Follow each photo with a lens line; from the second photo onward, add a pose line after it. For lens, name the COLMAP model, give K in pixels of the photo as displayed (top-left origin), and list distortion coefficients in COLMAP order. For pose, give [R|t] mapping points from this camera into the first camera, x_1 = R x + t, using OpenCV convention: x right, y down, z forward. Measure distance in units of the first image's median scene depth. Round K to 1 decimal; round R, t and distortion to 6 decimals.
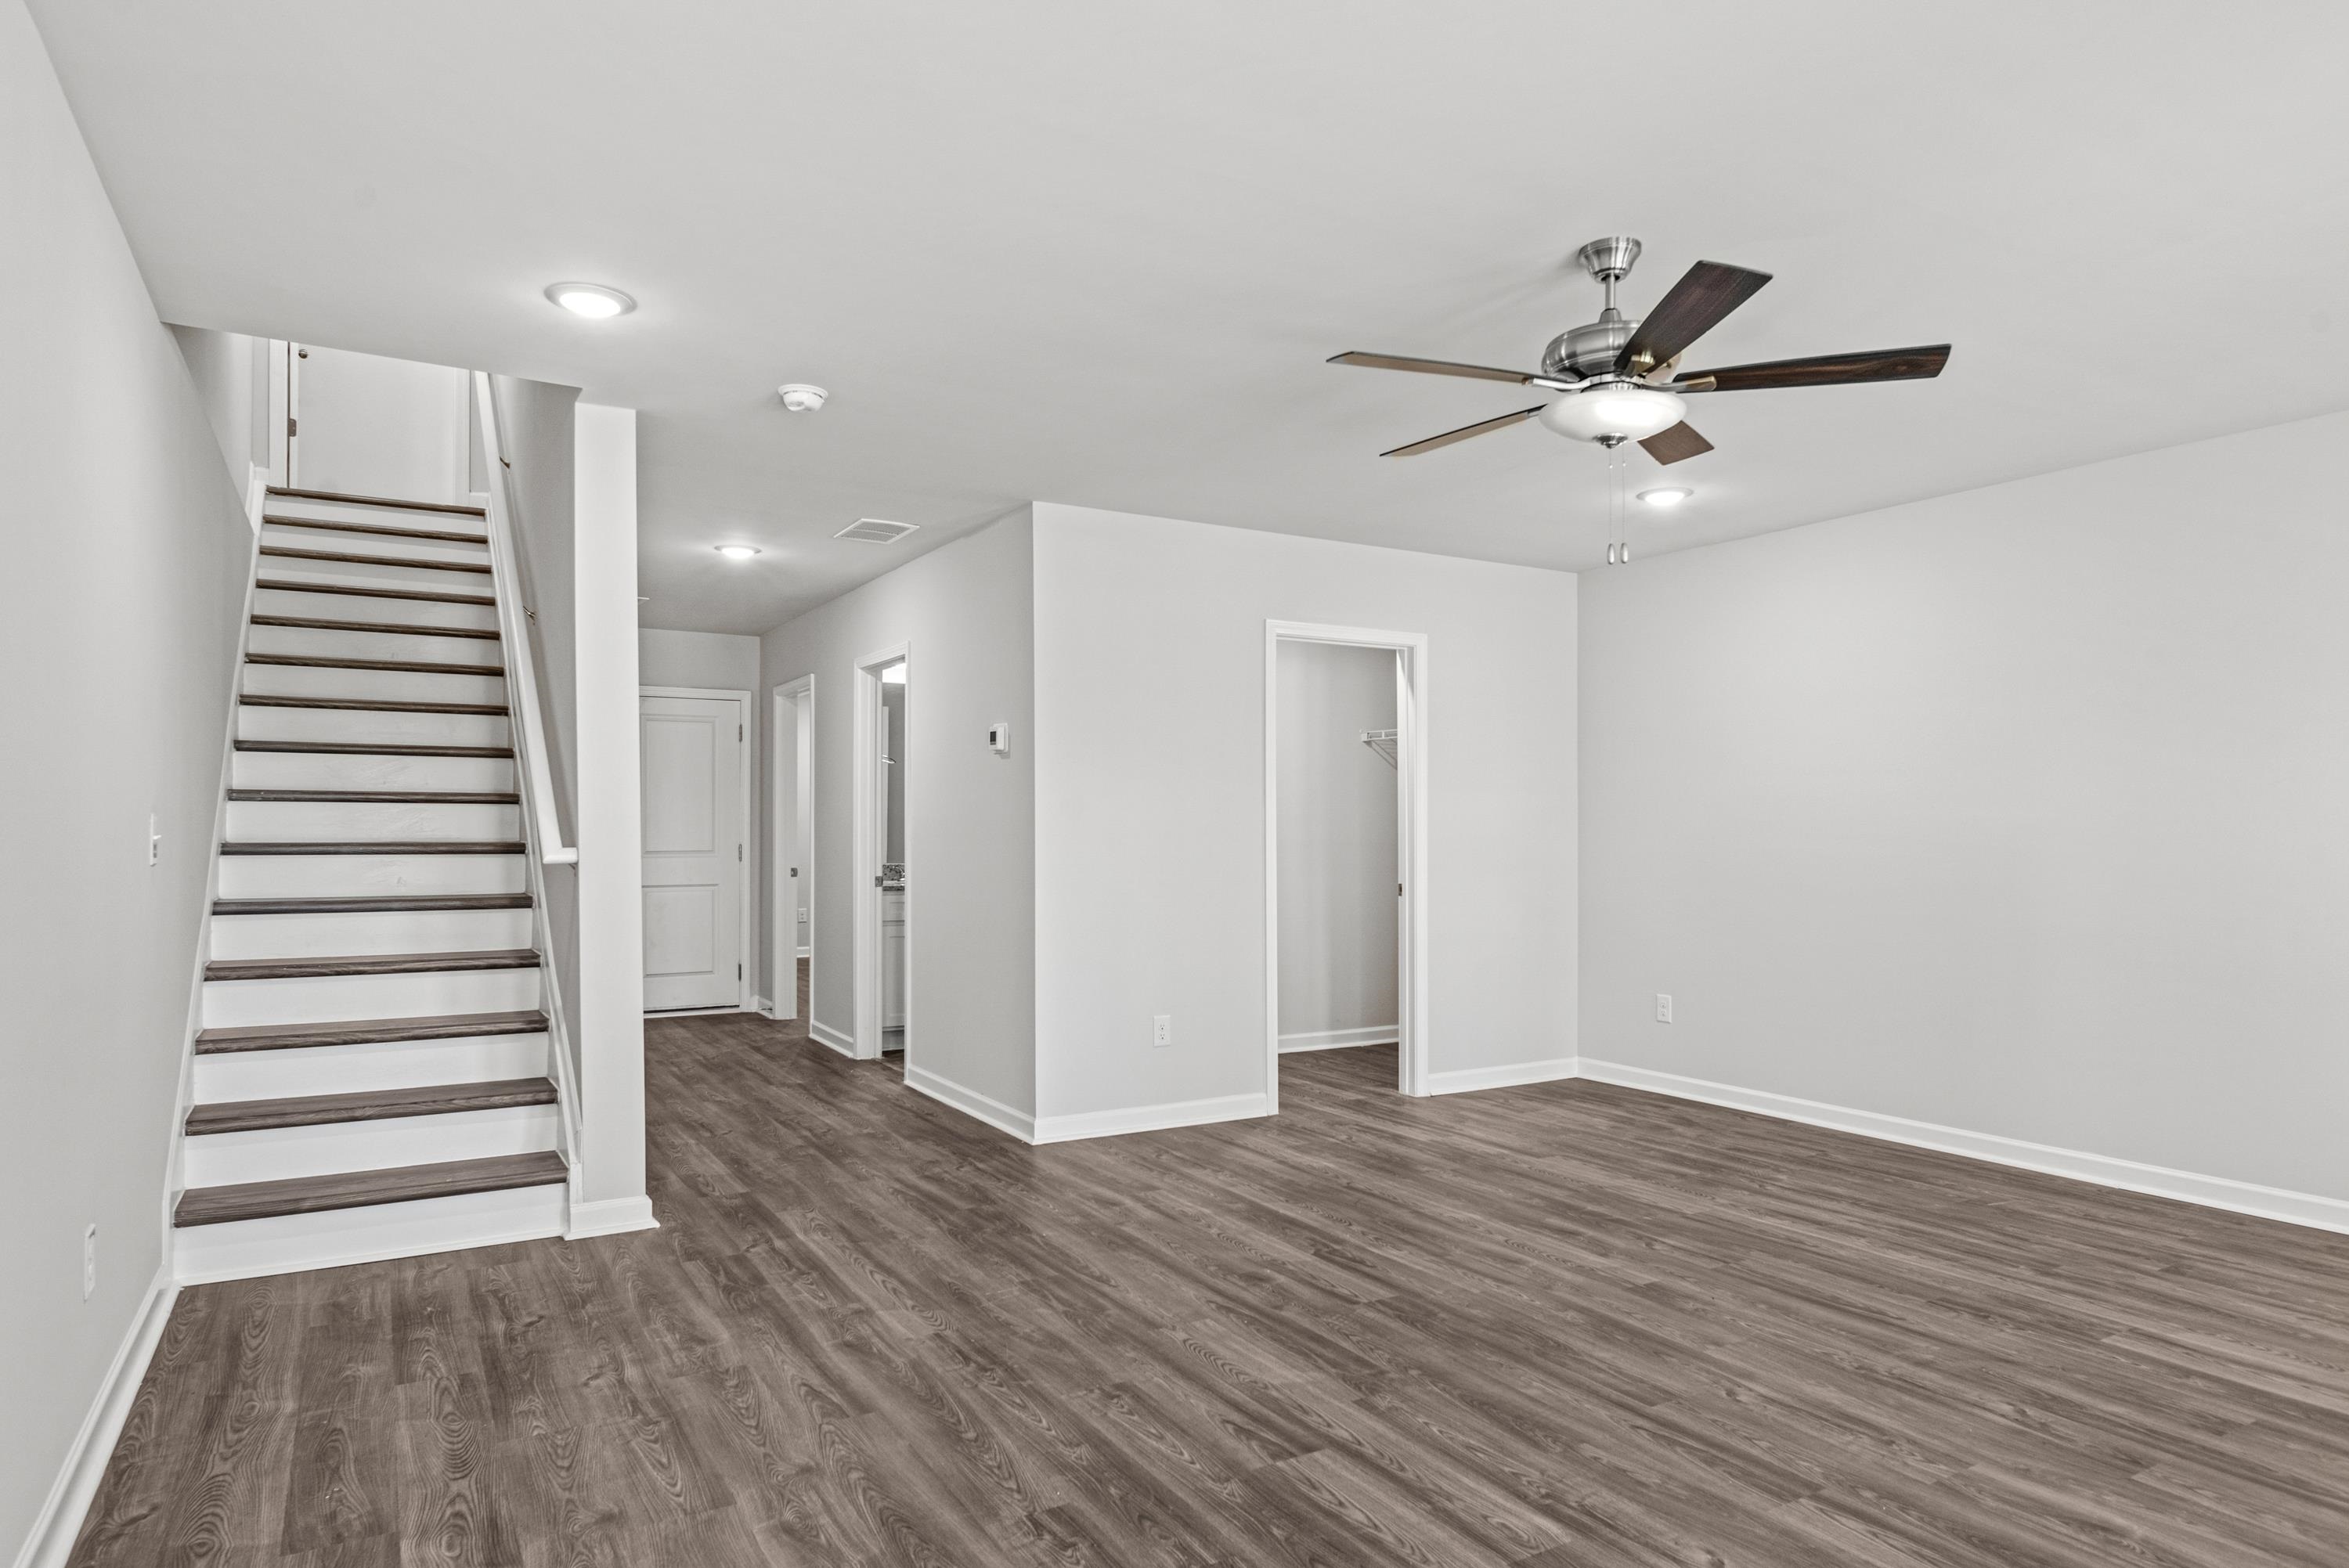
lens RADIAL K [[1357.3, 0, 1181.9], [0, 1357.3, 798.1], [0, 0, 1]] dist [-0.004164, 0.000905]
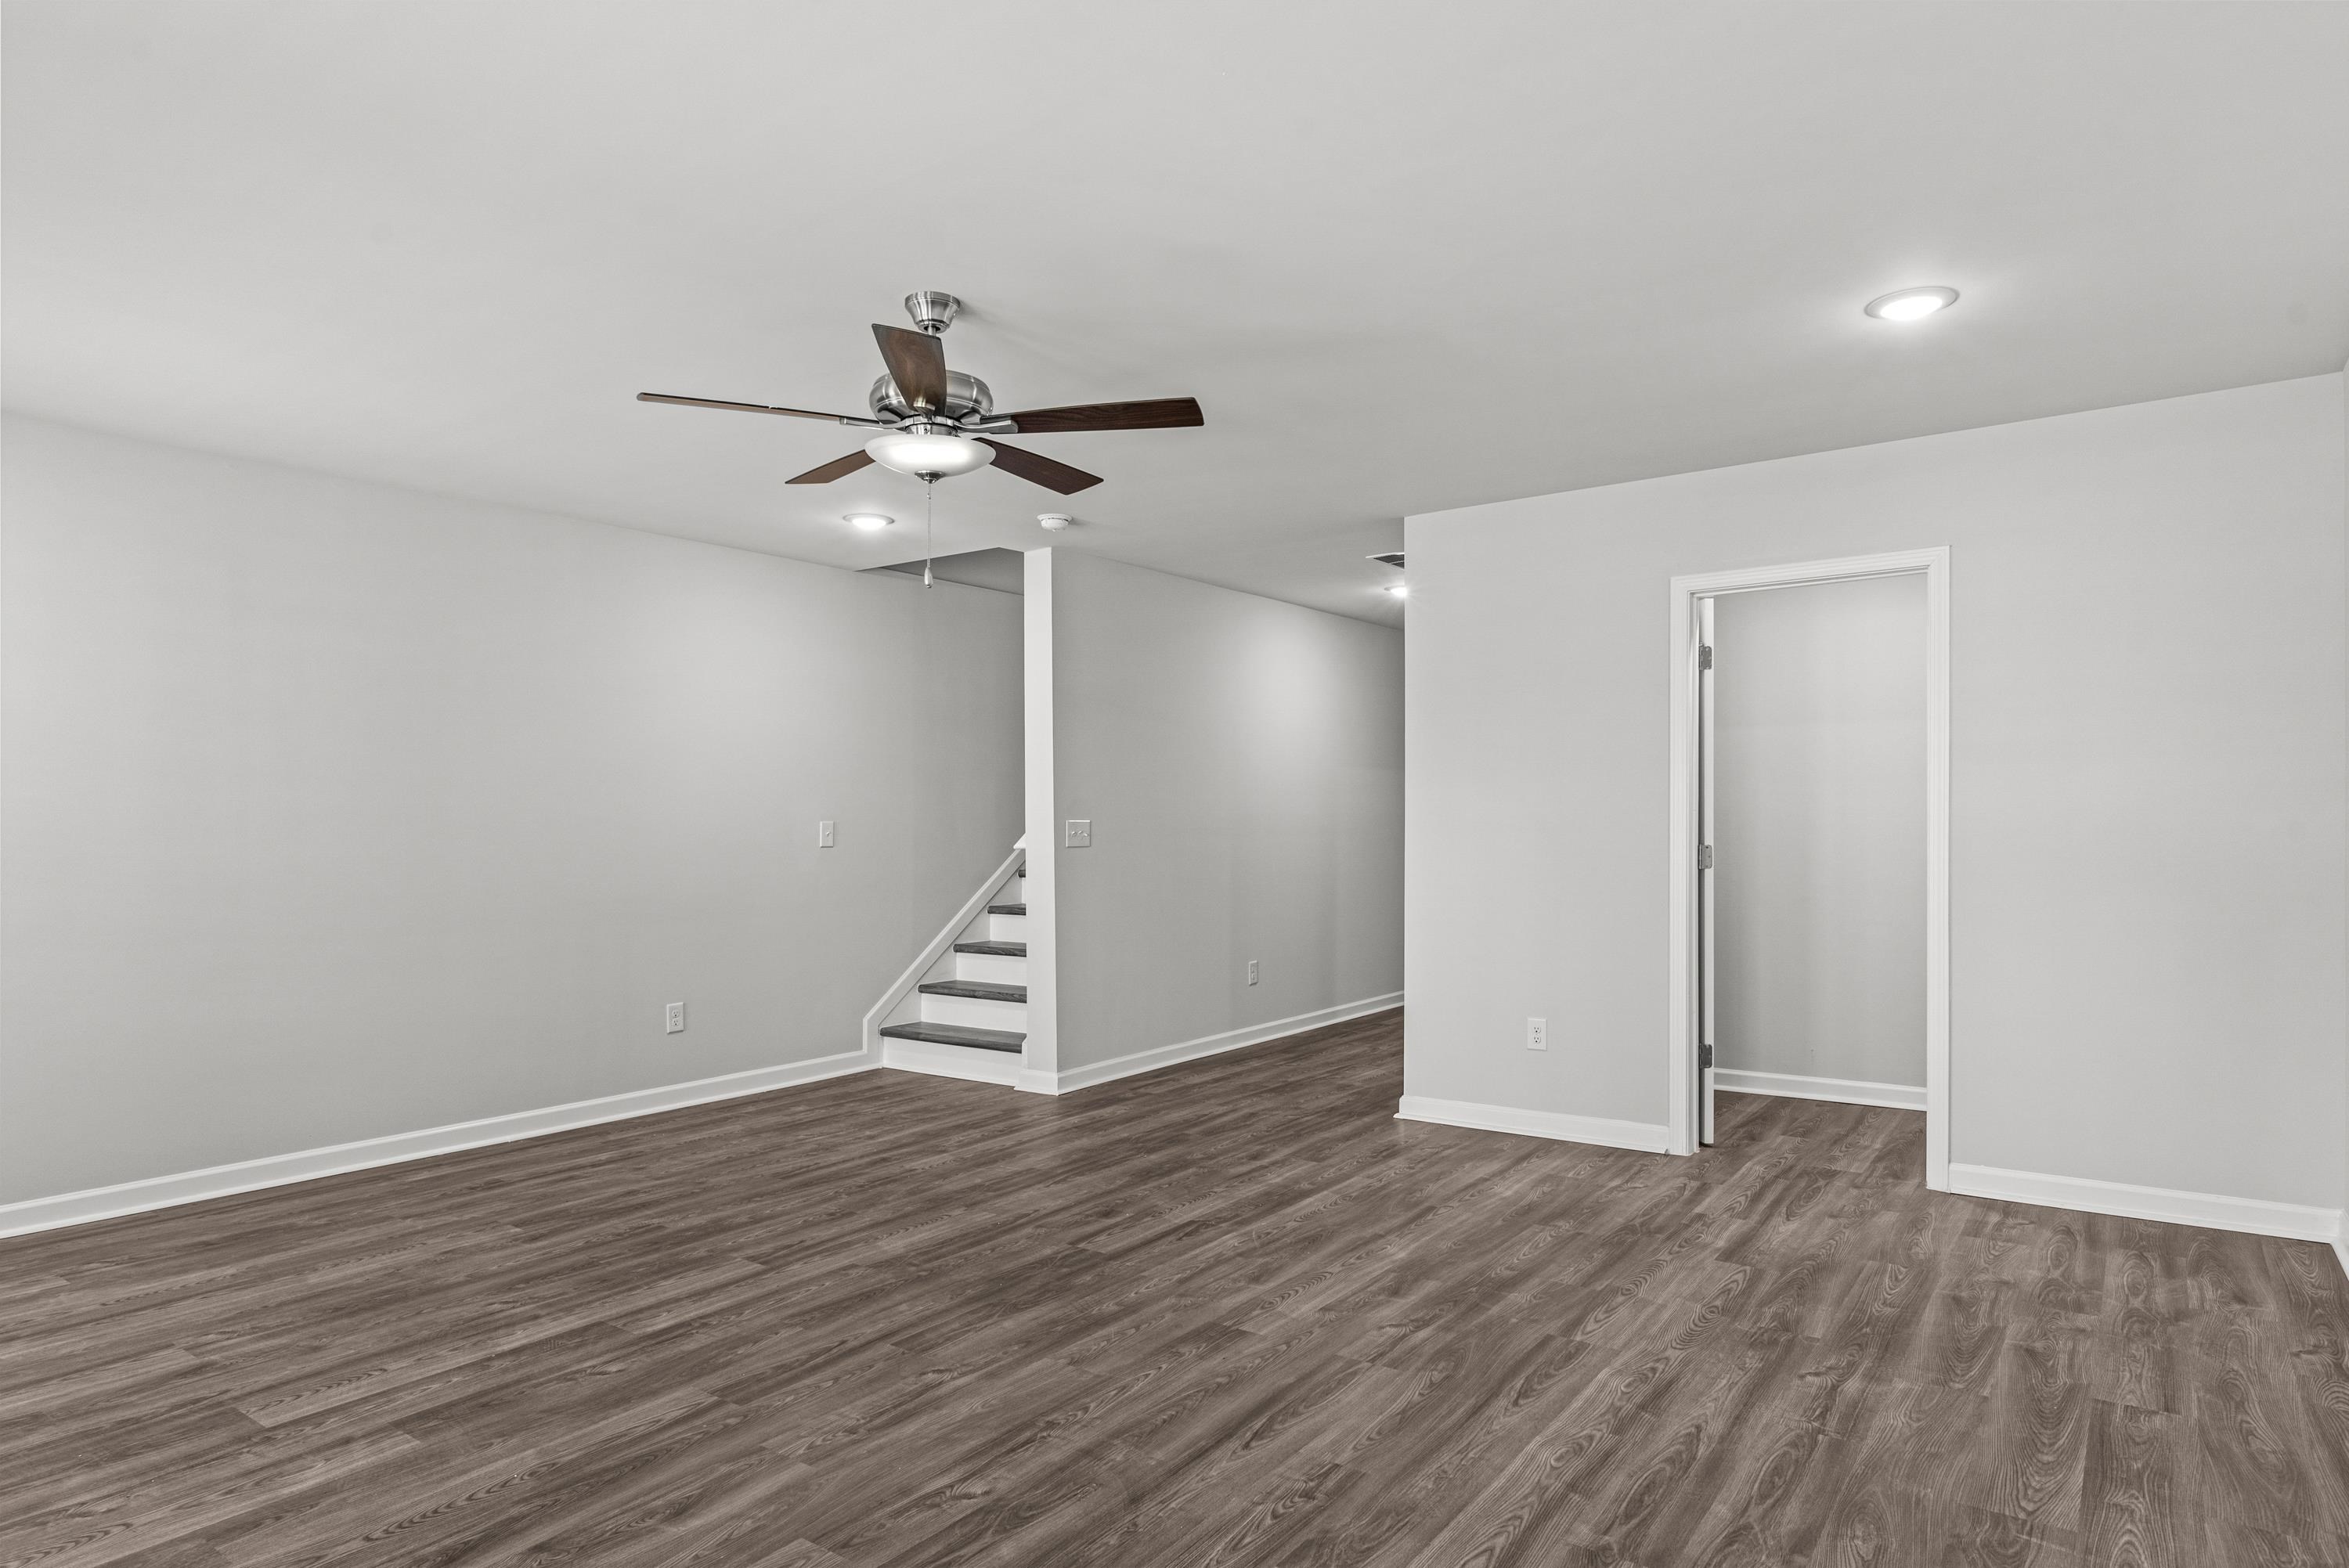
lens RADIAL K [[1357.3, 0, 1233.3], [0, 1357.3, 826.9], [0, 0, 1]] dist [-0.004164, 0.000905]
pose [[0.410059, -0.005358, -0.912043, 1.169974], [0.031410, 0.999473, 0.008251, 0.017086], [0.911518, -0.032030, 0.410011, 0.640069]]
